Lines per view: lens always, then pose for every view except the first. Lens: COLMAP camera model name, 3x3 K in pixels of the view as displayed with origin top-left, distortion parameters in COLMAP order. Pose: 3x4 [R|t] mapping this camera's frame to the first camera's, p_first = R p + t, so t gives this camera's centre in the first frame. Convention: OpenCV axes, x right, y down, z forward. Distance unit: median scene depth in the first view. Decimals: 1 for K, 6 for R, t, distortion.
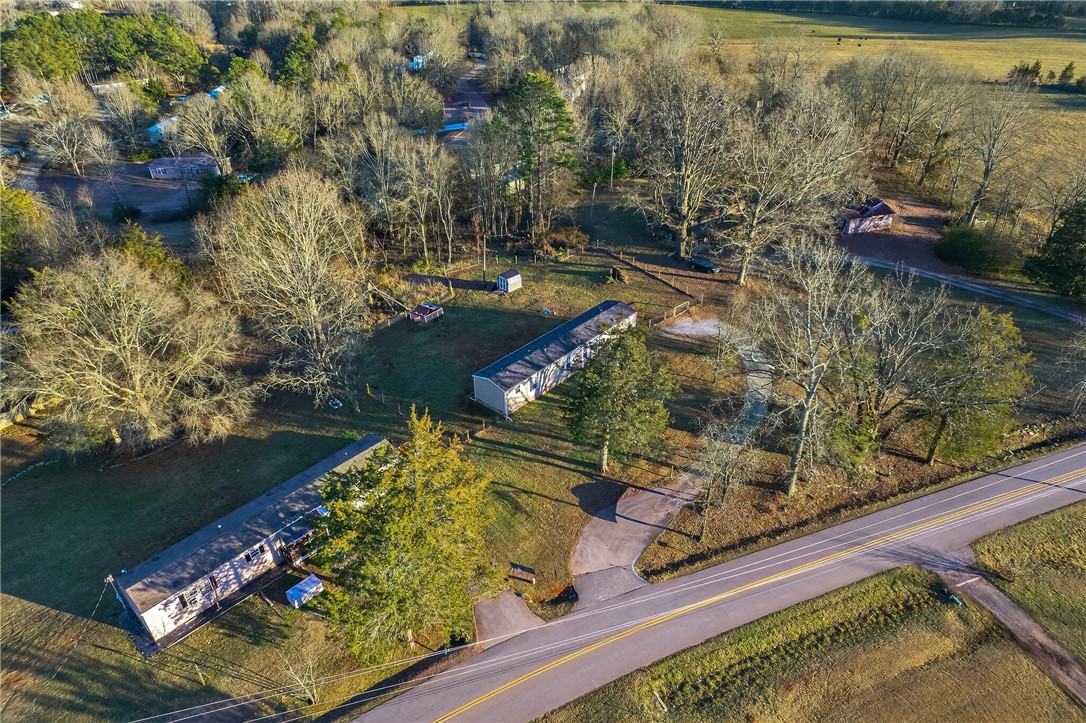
lens RADIAL K [[675.1, 0, 543.0], [0, 675.1, 361.5], [0, 0, 1]] dist [-0.024171, 0.002649]
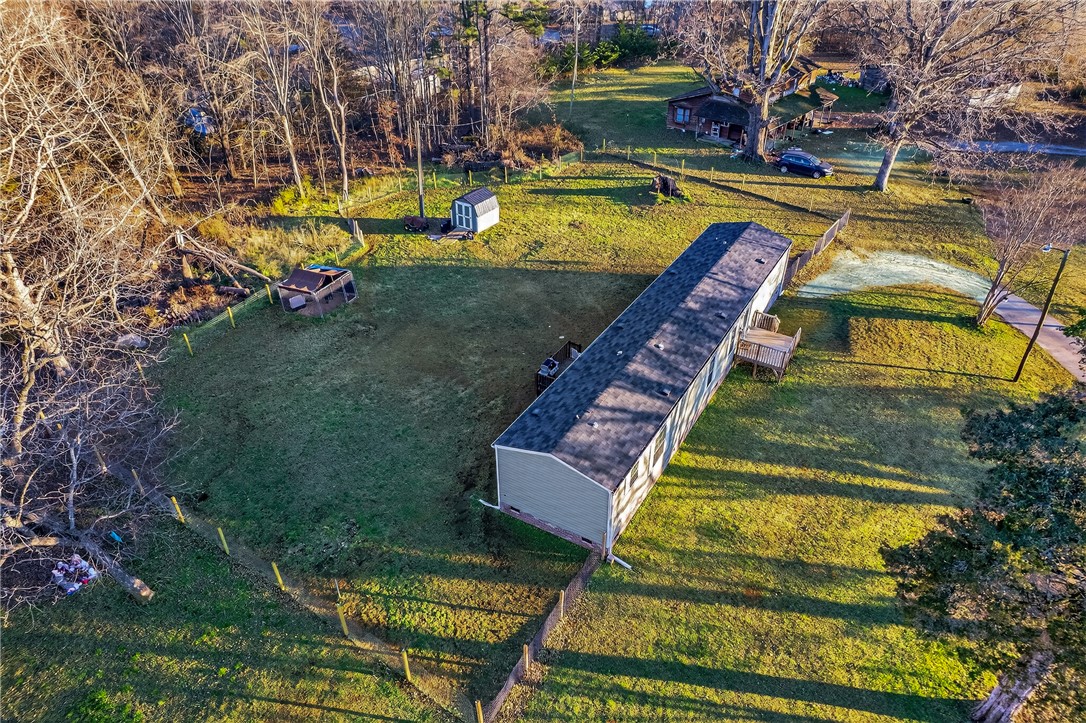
lens RADIAL K [[675.1, 0, 543.0], [0, 675.1, 361.5], [0, 0, 1]] dist [-0.024171, 0.002649]
pose [[0.980528, -0.104614, 0.166196, -0.101802], [0.098526, 0.994140, 0.044488, -0.025924], [-0.169876, -0.027248, 0.985089, 0.517424]]
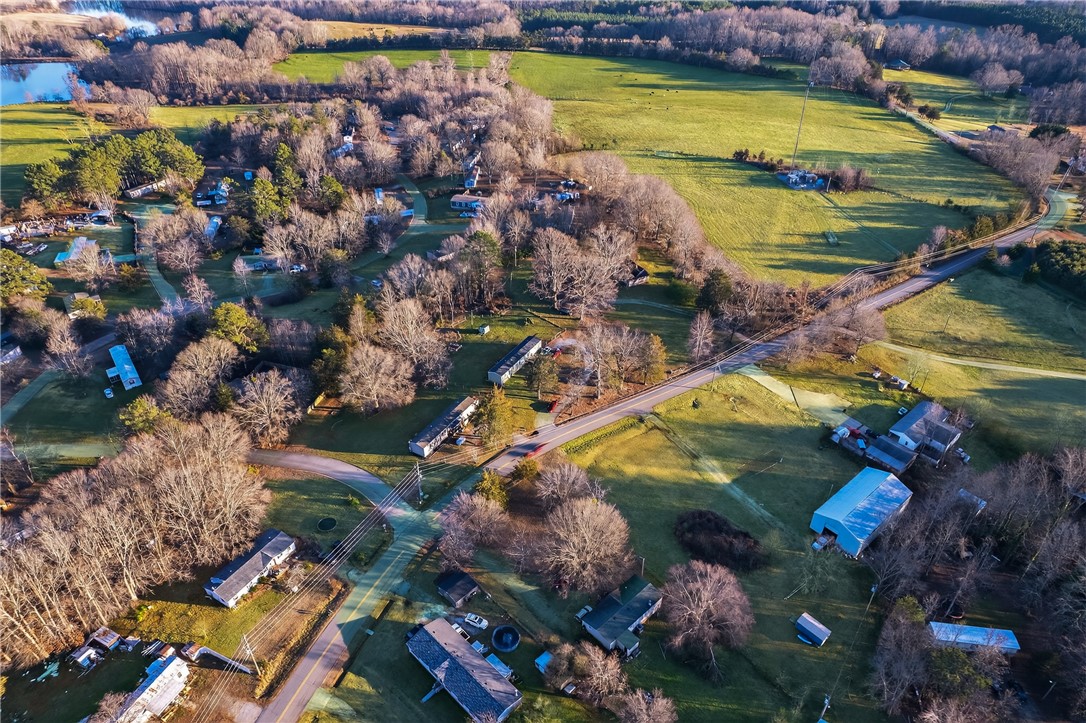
lens RADIAL K [[675.1, 0, 543.0], [0, 675.1, 361.5], [0, 0, 1]] dist [-0.024171, 0.002649]
pose [[0.978929, -0.109509, 0.172355, -0.279092], [0.102346, 0.993495, 0.049935, -0.107979], [-0.176702, -0.031243, 0.983768, -1.394803]]
